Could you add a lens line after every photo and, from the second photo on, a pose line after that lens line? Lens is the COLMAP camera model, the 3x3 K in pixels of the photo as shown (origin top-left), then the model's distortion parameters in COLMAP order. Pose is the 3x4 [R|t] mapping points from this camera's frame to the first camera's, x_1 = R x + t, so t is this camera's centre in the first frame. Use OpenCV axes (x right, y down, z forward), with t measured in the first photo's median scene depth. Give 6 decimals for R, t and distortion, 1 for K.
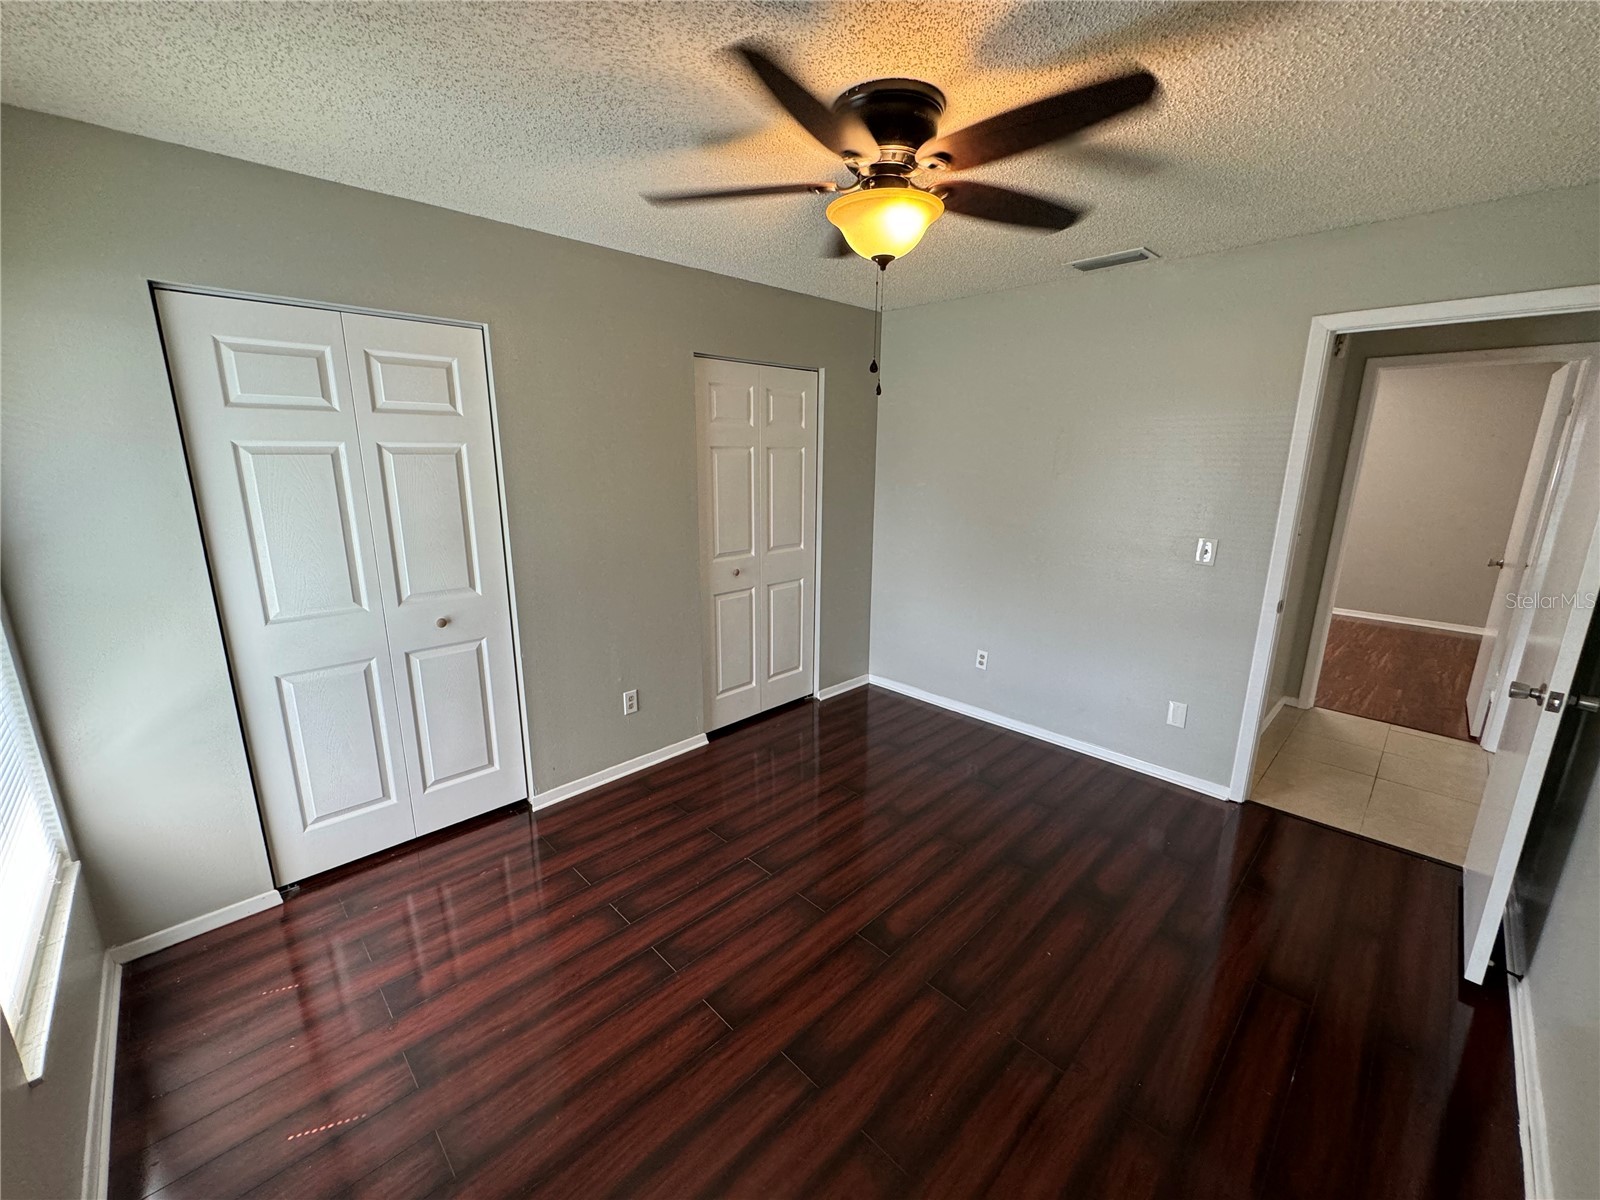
lens RADIAL K [[641.8, 0, 802.4], [0, 641.8, 596.9], [0, 0, 1]] dist [0.000000, -0.000133]
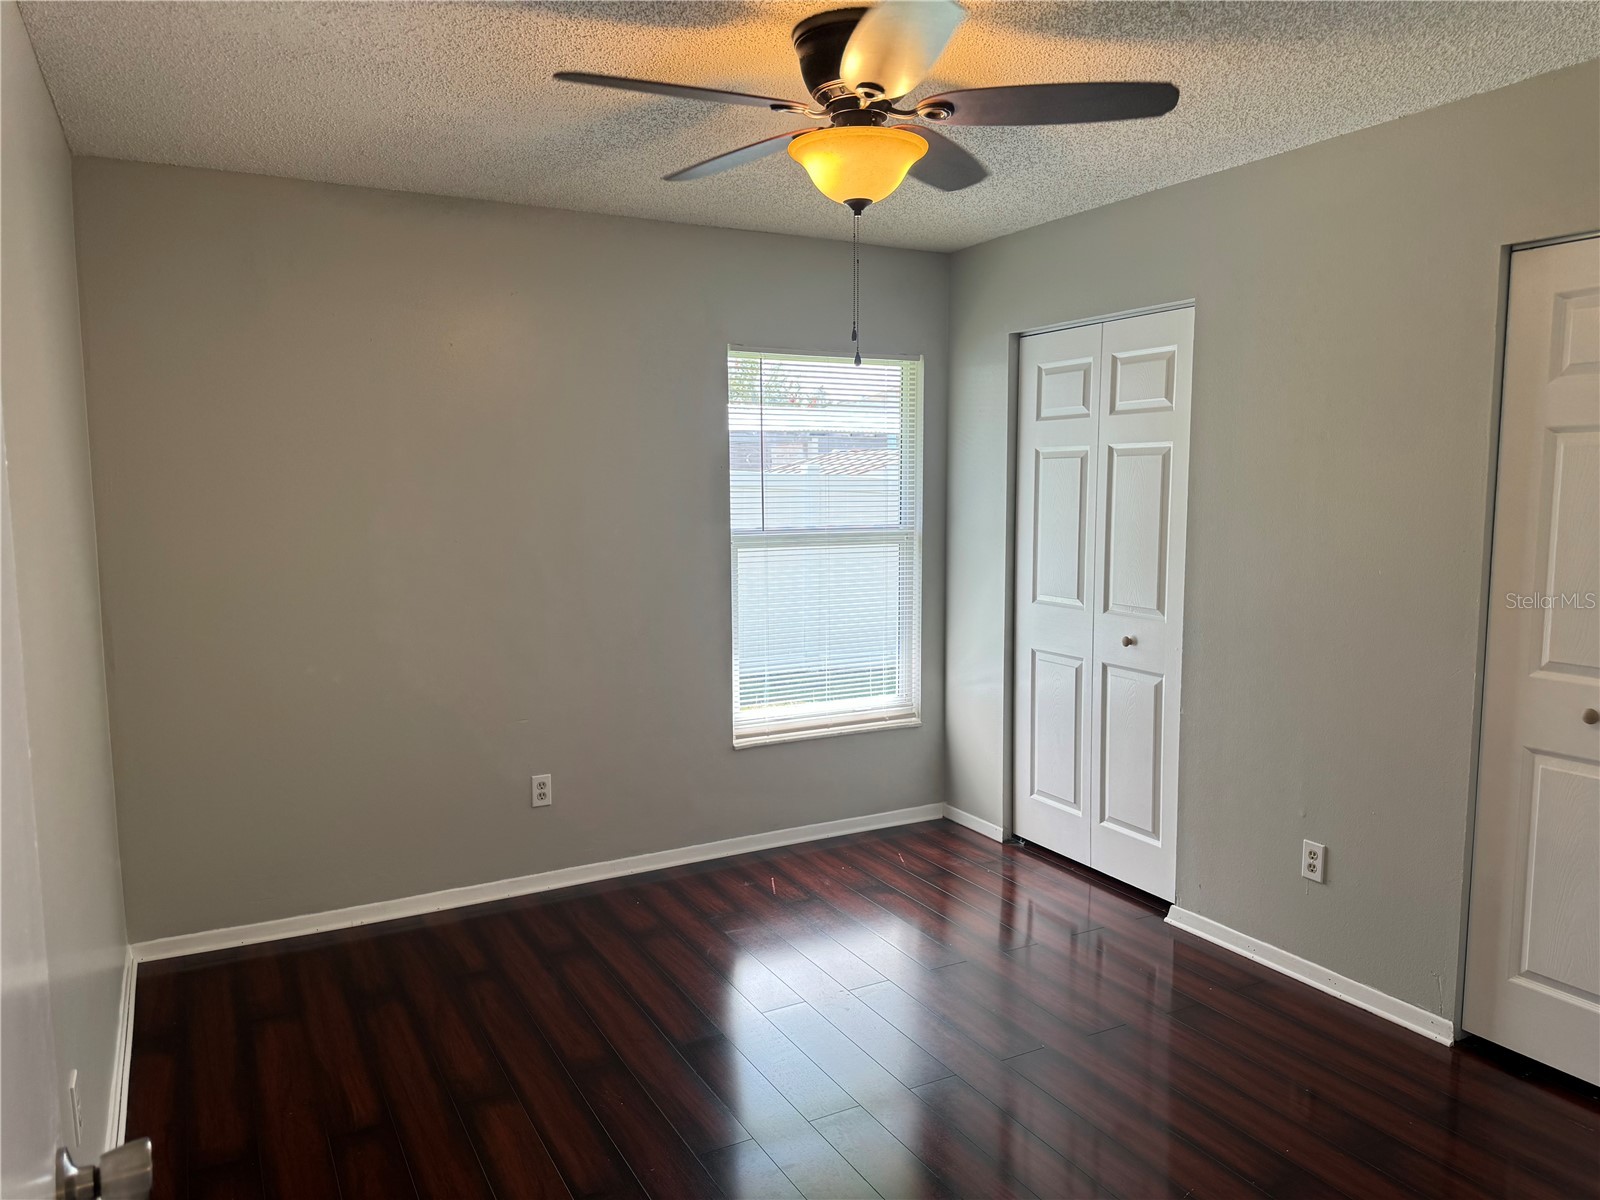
lens RADIAL K [[1130.7, 0, 800.3], [0, 1130.7, 602.7], [0, 0, 1]] dist [0.106797, -0.187196]
pose [[-0.285934, 0.097263, -0.953301, 1.020582], [-0.214950, 0.962973, 0.162722, -0.162926], [0.933830, 0.251440, -0.254440, 0.917777]]
